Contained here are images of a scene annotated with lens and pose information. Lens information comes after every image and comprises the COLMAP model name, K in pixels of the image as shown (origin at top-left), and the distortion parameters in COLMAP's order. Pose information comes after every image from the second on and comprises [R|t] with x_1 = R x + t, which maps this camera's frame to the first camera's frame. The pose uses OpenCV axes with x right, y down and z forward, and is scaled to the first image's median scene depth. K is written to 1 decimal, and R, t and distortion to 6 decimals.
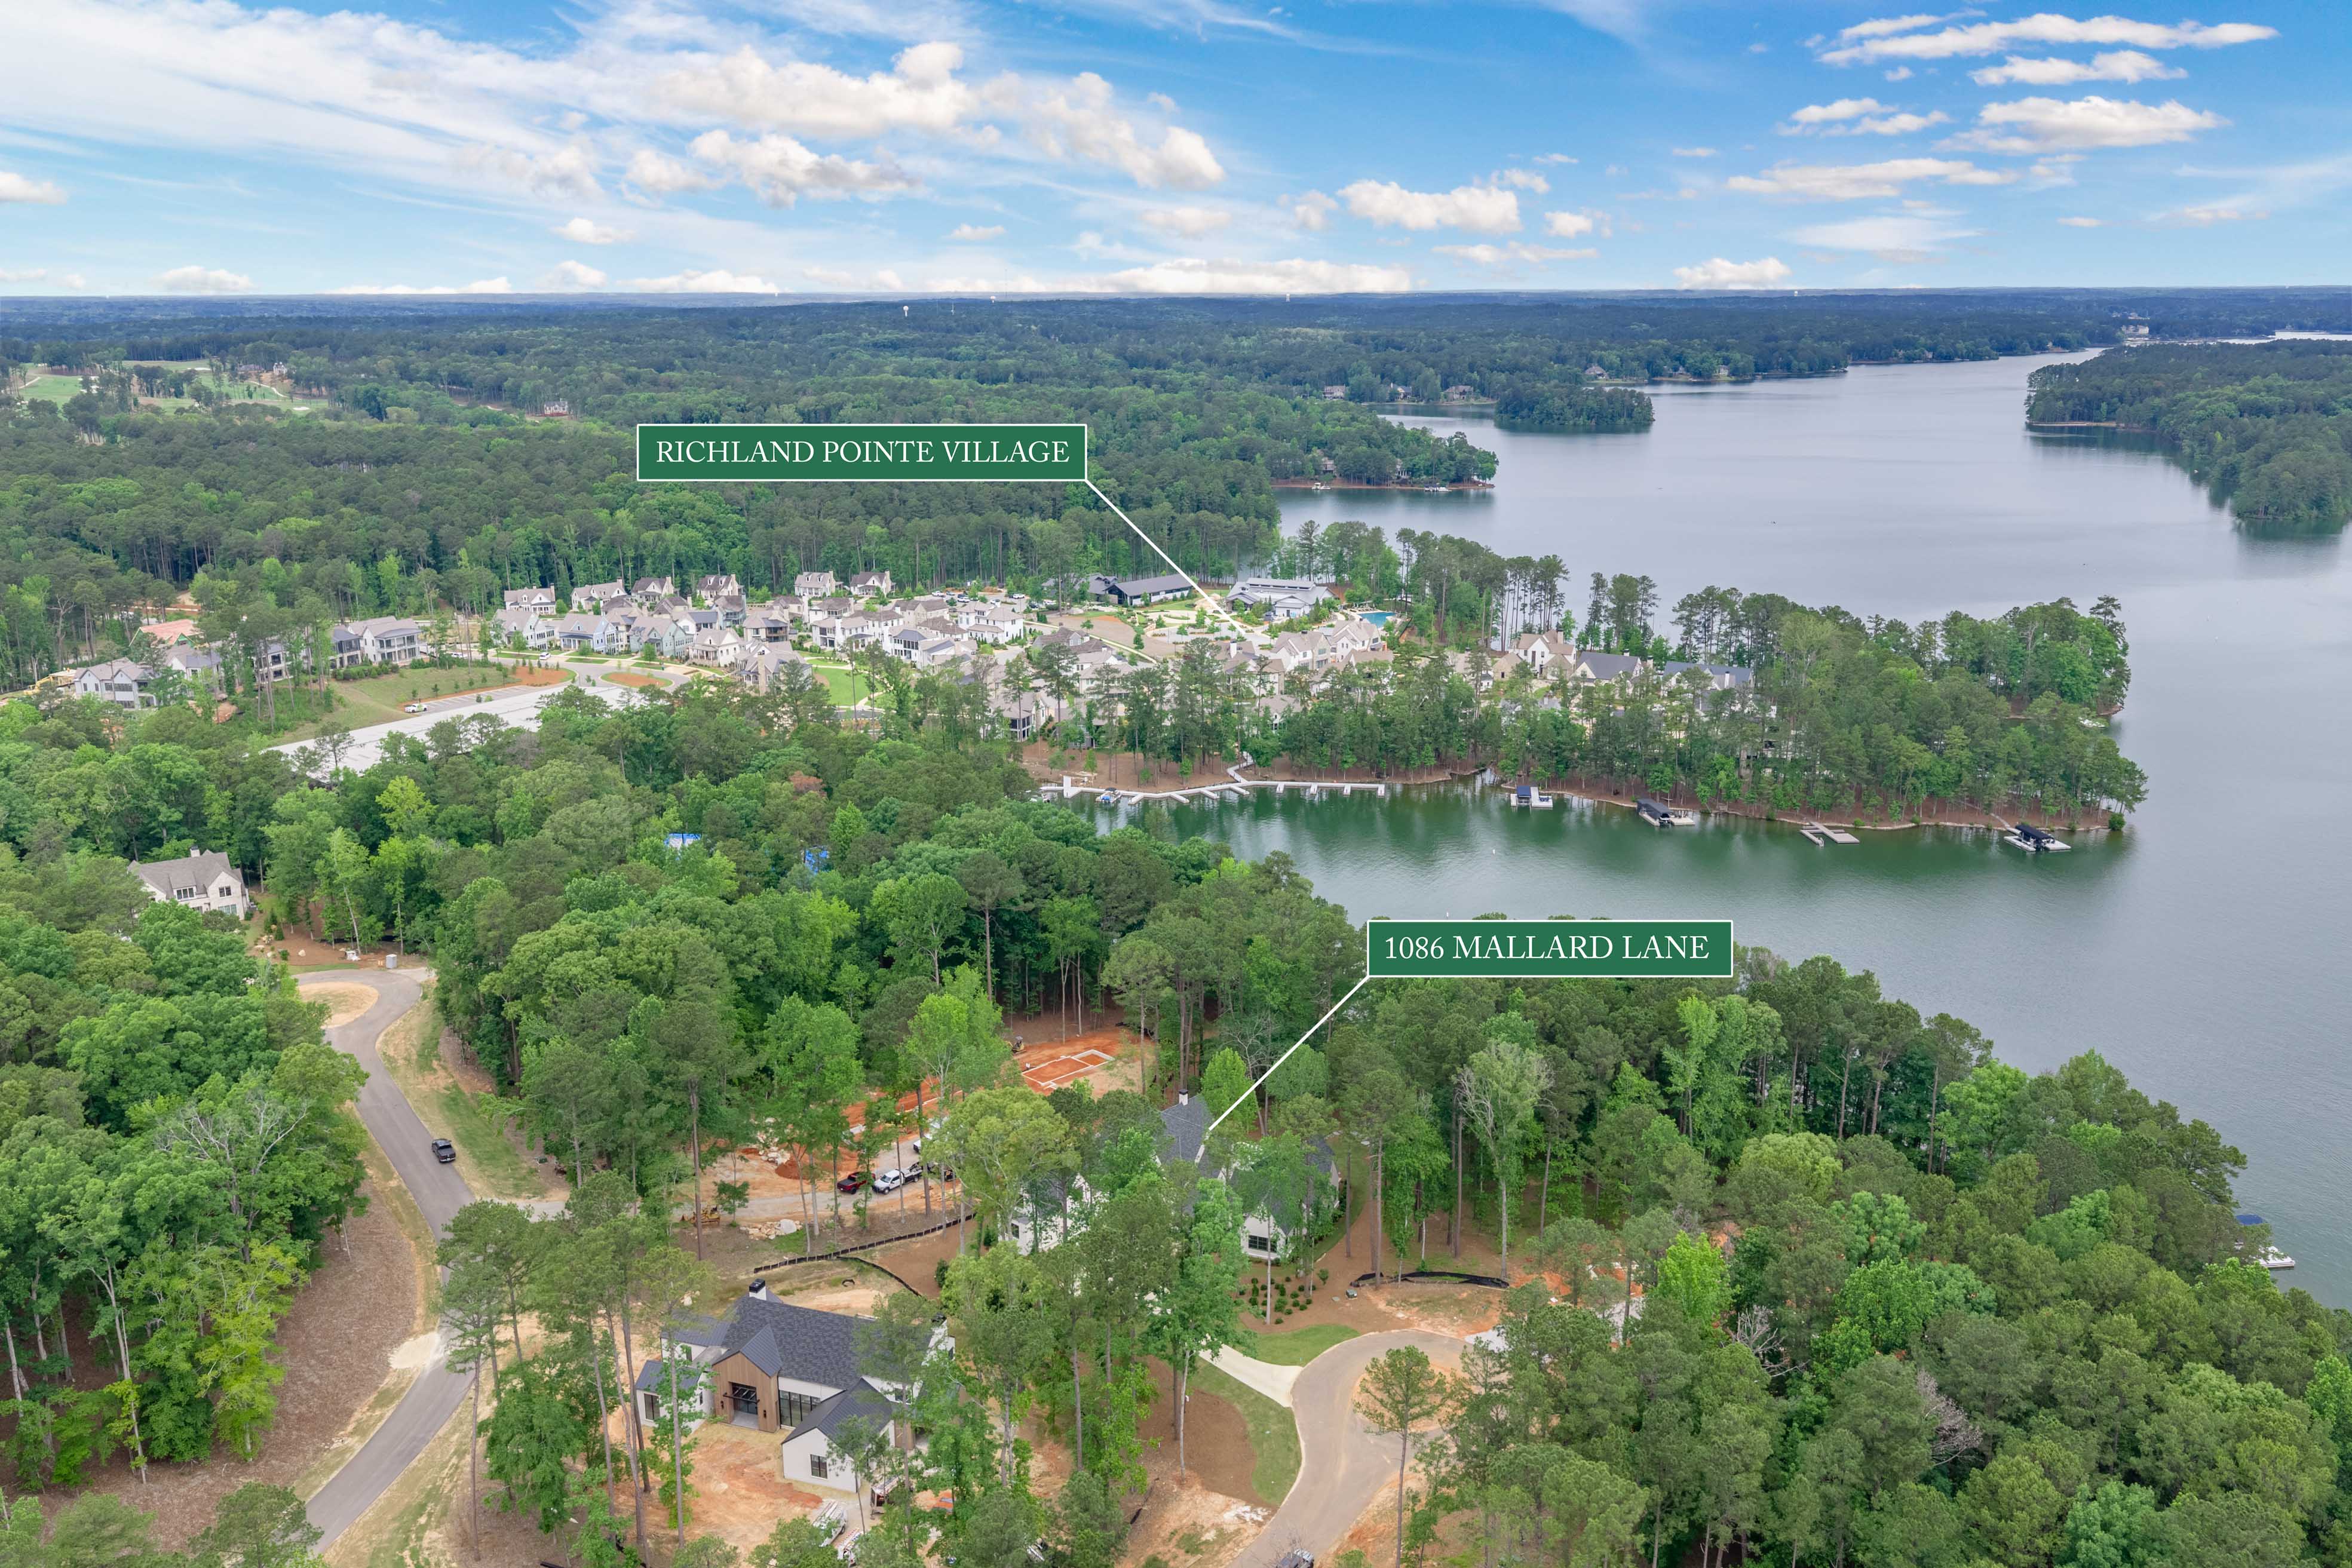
lens RADIAL K [[1959.4, 0, 1177.1], [0, 1959.4, 781.4], [0, 0, 1]] dist [0.007333, -0.020908]
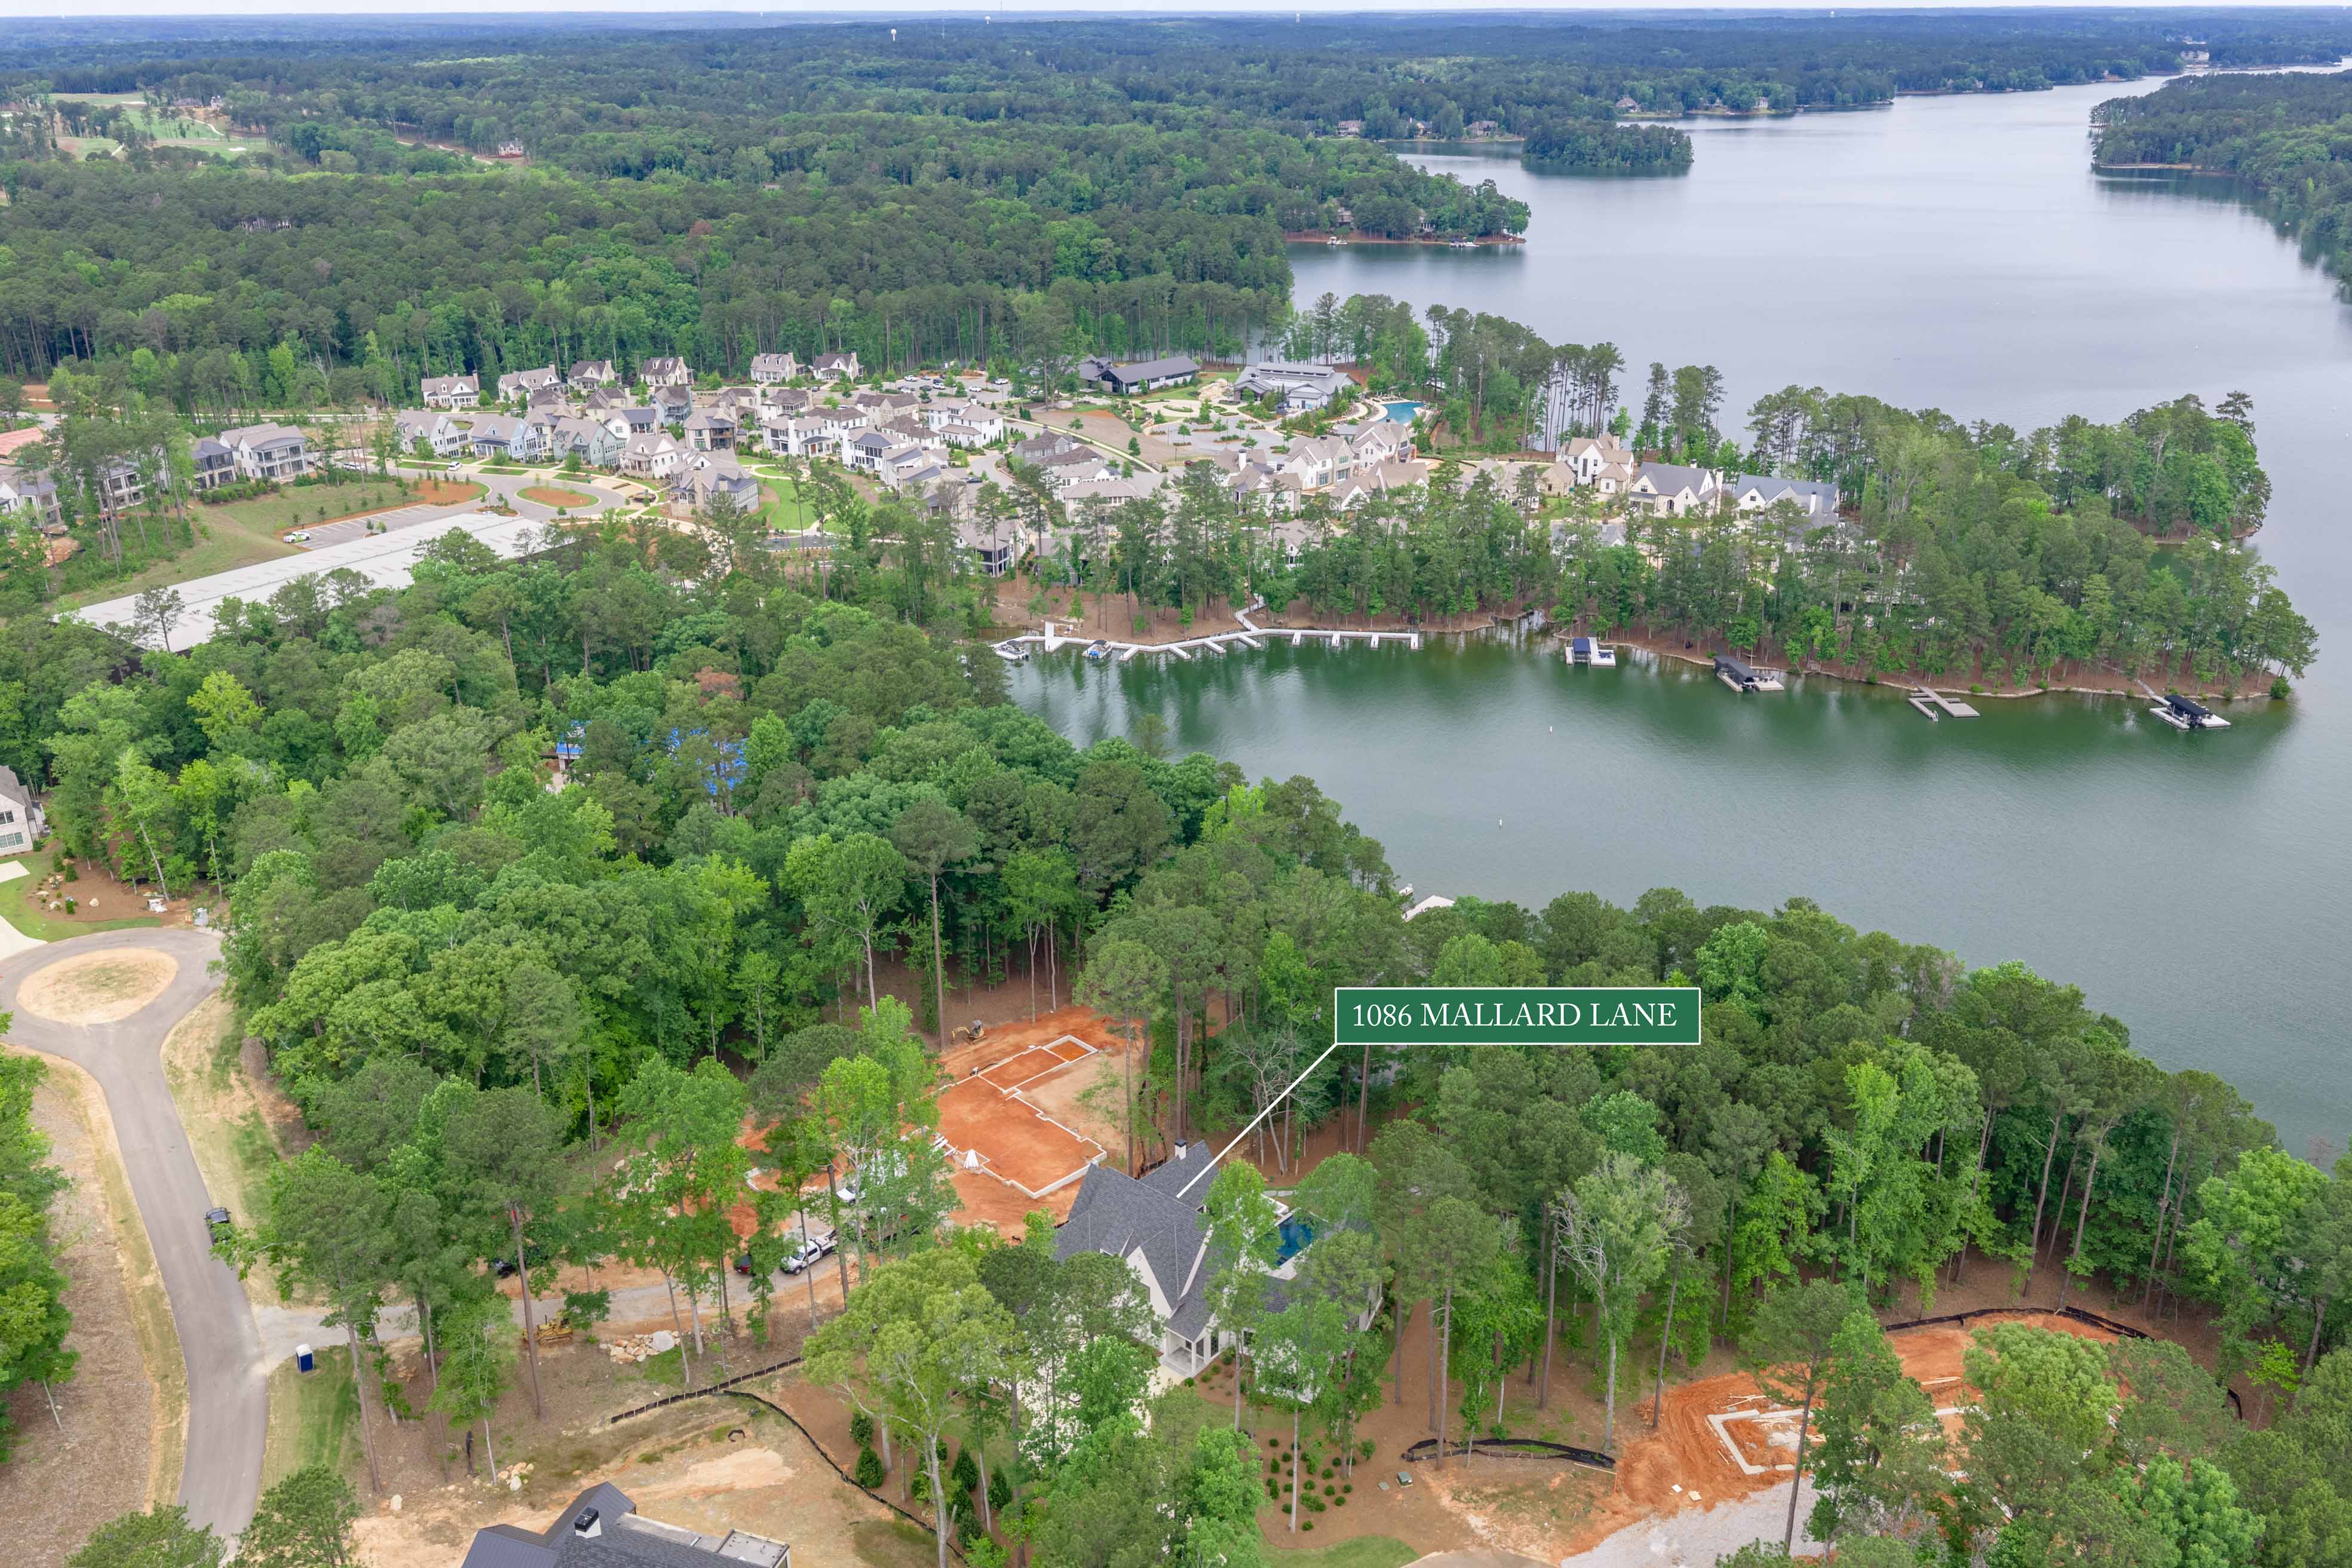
lens RADIAL K [[1959.4, 0, 1176.0], [0, 1959.4, 785.9], [0, 0, 1]] dist [0.007333, -0.020908]
pose [[0.999997, 0.001067, -0.002371, 0.001730], [-0.000746, 0.991324, 0.131441, -0.044920], [0.002491, -0.131439, 0.991321, 0.137282]]
